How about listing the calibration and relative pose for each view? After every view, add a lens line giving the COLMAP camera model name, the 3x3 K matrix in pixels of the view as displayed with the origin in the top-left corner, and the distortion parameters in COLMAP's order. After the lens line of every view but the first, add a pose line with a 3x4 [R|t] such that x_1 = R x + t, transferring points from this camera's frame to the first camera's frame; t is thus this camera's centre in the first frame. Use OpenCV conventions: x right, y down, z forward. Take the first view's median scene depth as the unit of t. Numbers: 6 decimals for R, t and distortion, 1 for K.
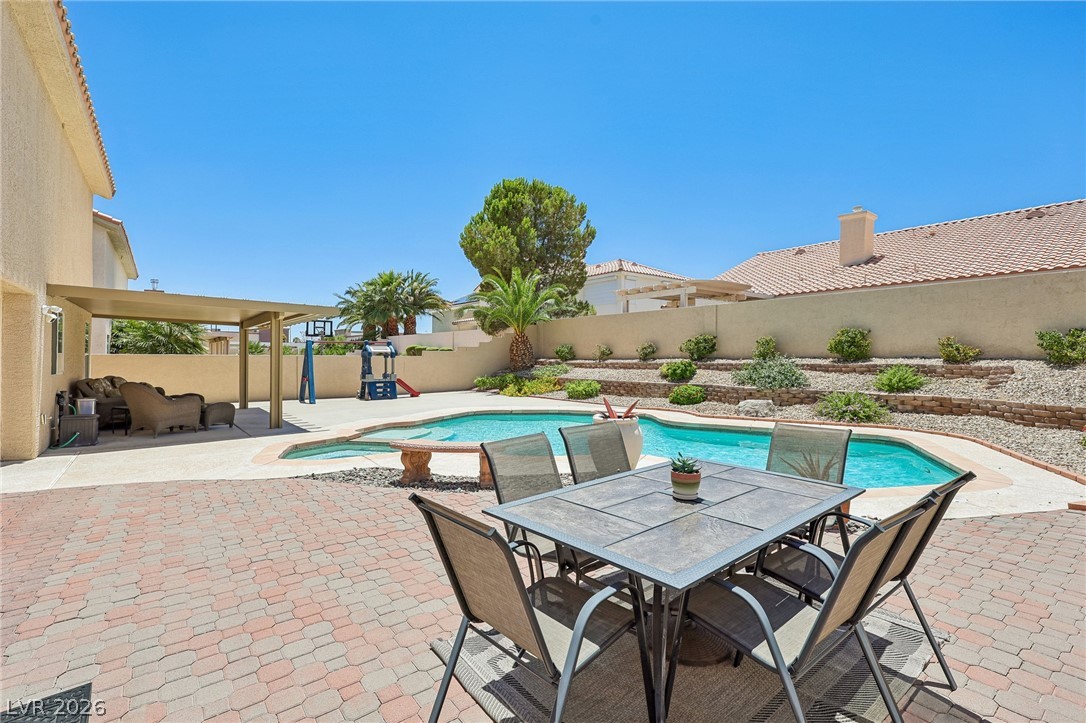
lens RADIAL K [[488.6, 0, 544.0], [0, 488.6, 360.8], [0, 0, 1]] dist [0.000242, 0.000033]
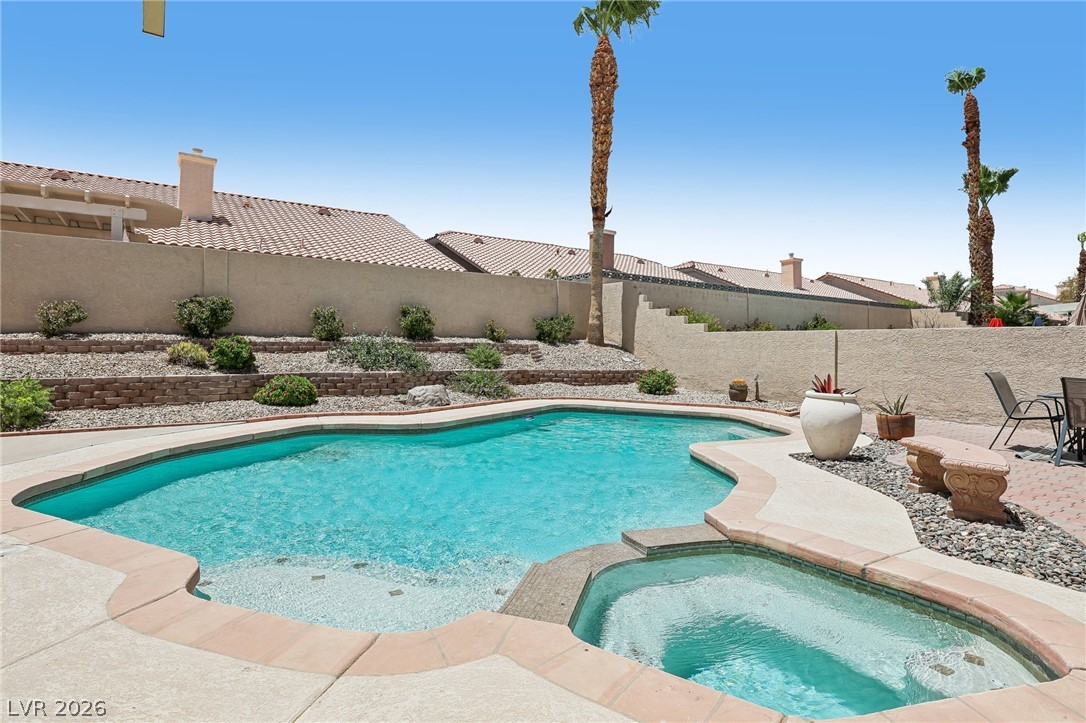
lens RADIAL K [[600.9, 0, 519.8], [0, 600.9, 336.8], [0, 0, 1]] dist [0.001209, 0.000951]
pose [[0.076341, 0.004344, 0.997072, -0.500817], [-0.008642, 0.999956, -0.003695, -0.001935], [-0.997044, -0.008334, 0.076375, 0.660564]]
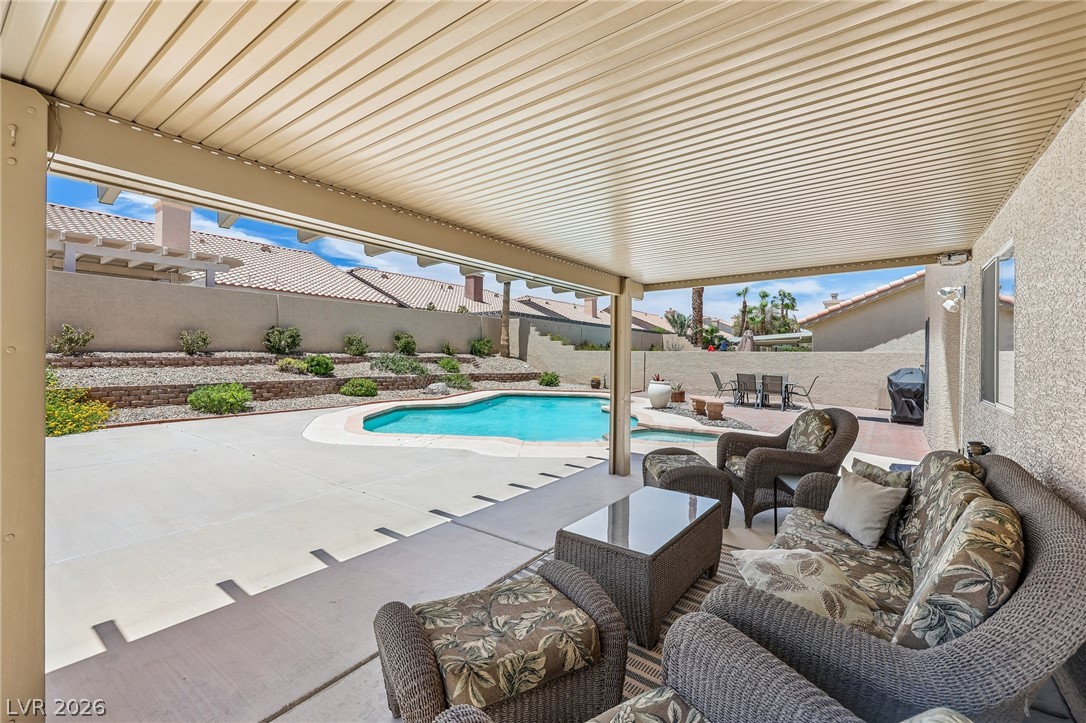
lens RADIAL K [[469.3, 0, 543.5], [0, 469.3, 359.9], [0, 0, 1]] dist [-0.000468, 0.000048]
pose [[-0.268669, -0.024164, 0.962929, -0.830349], [-0.014001, 0.999678, 0.021179, -0.019174], [-0.963131, -0.007791, -0.268921, 0.924688]]
